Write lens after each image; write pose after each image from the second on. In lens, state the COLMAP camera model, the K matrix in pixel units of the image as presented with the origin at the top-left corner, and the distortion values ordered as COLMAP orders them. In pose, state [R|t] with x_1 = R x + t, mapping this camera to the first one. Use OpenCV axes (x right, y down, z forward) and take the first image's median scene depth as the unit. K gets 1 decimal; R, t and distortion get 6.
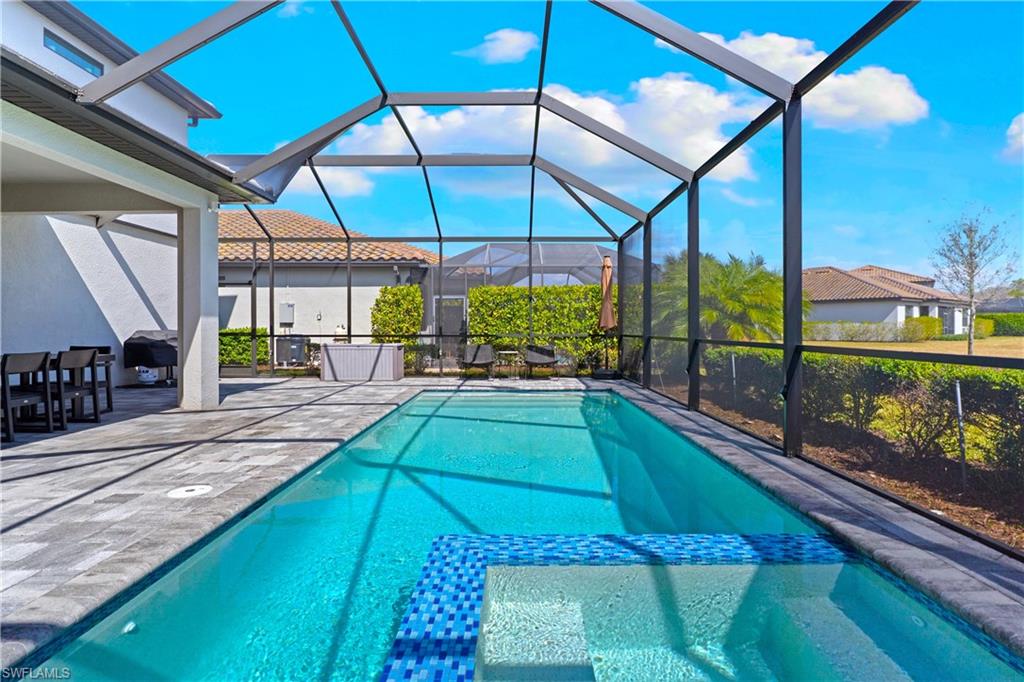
lens RADIAL K [[543.3, 0, 507.5], [0, 543.3, 323.7], [0, 0, 1]] dist [-0.021827, 0.001690]
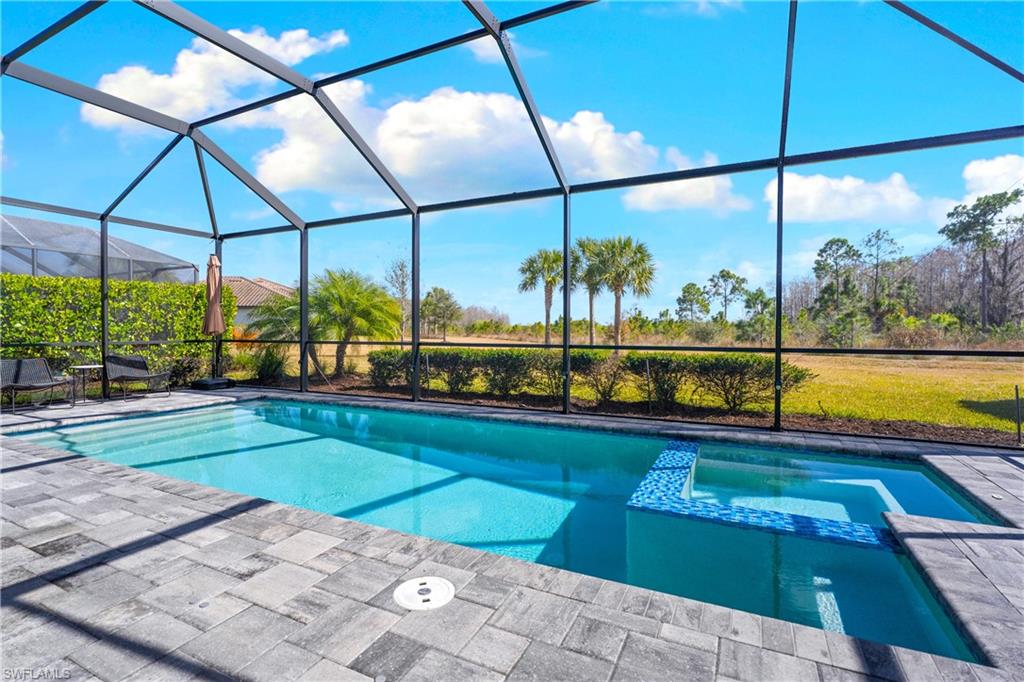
lens RADIAL K [[487.2, 0, 503.9], [0, 487.2, 335.2], [0, 0, 1]] dist [-0.018272, -0.000043]
pose [[0.441646, -0.010875, 0.897123, -0.405021], [-0.005734, 0.999872, 0.014943, -0.004446], [-0.897171, -0.011744, 0.441528, 0.247039]]
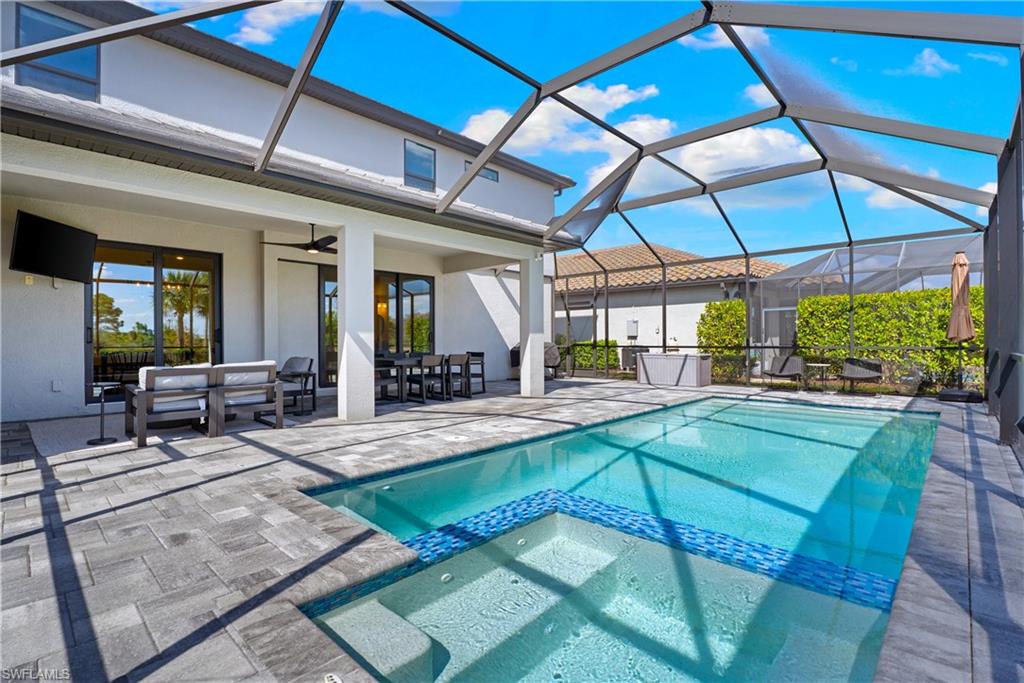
lens RADIAL K [[474.3, 0, 493.0], [0, 474.3, 328.6], [0, 0, 1]] dist [-0.022449, -0.000447]
pose [[0.717915, -0.019036, -0.695871, 0.202695], [0.008281, 0.999789, -0.018806, -0.001058], [0.696082, 0.007739, 0.717921, 0.003393]]
